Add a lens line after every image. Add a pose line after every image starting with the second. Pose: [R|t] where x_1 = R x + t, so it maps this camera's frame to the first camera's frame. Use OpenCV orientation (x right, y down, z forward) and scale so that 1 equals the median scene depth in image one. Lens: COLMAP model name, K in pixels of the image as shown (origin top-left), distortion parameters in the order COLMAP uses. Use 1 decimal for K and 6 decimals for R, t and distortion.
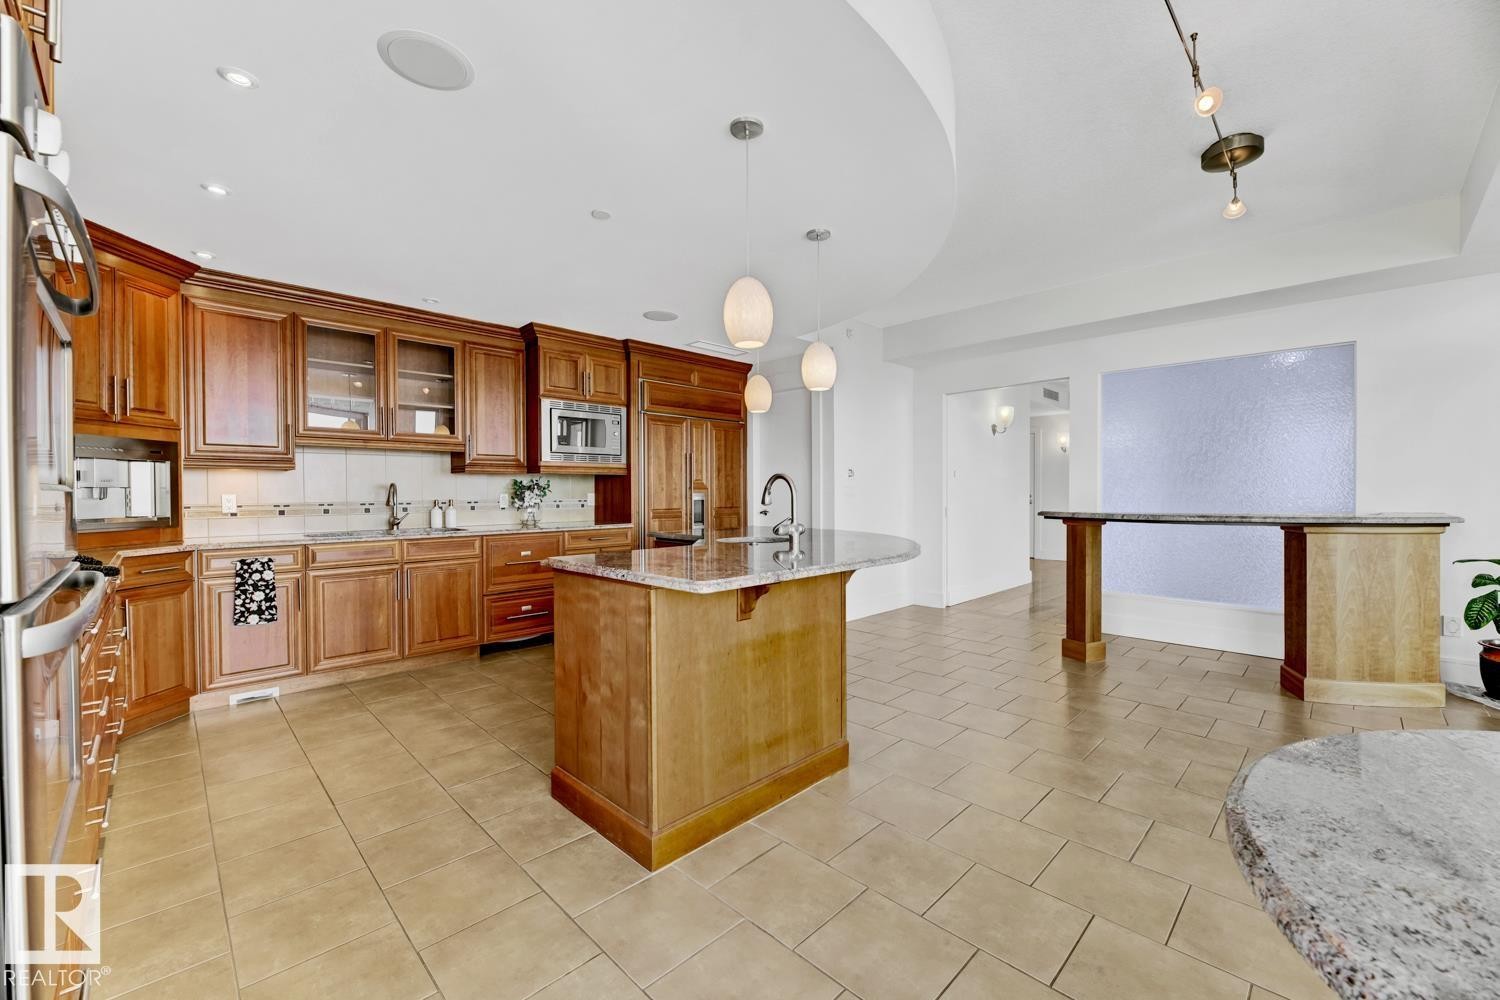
lens RADIAL K [[596.5, 0, 753.9], [0, 596.5, 492.1], [0, 0, 1]] dist [-0.001587, -0.002733]
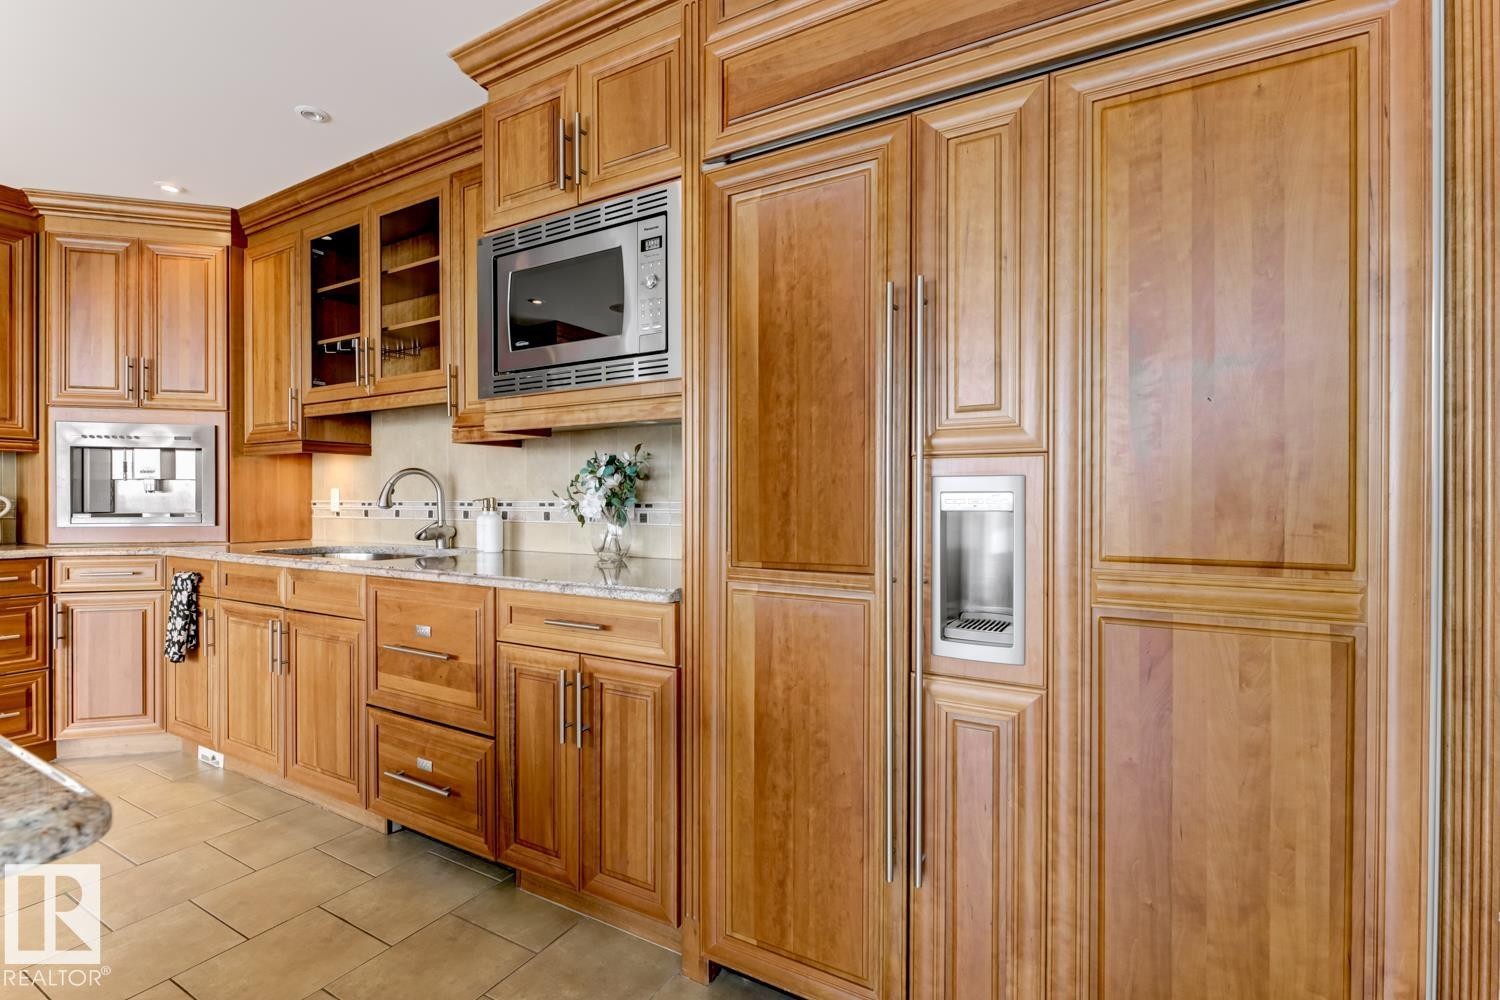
lens RADIAL K [[596.5, 0, 753.9], [0, 596.5, 492.1], [0, 0, 1]] dist [-0.001587, -0.002733]
pose [[0.316915, 0.004750, -0.948442, 0.068803], [-0.003809, 0.999986, 0.003735, 0.003705], [0.948446, 0.002429, 0.316929, 1.090452]]
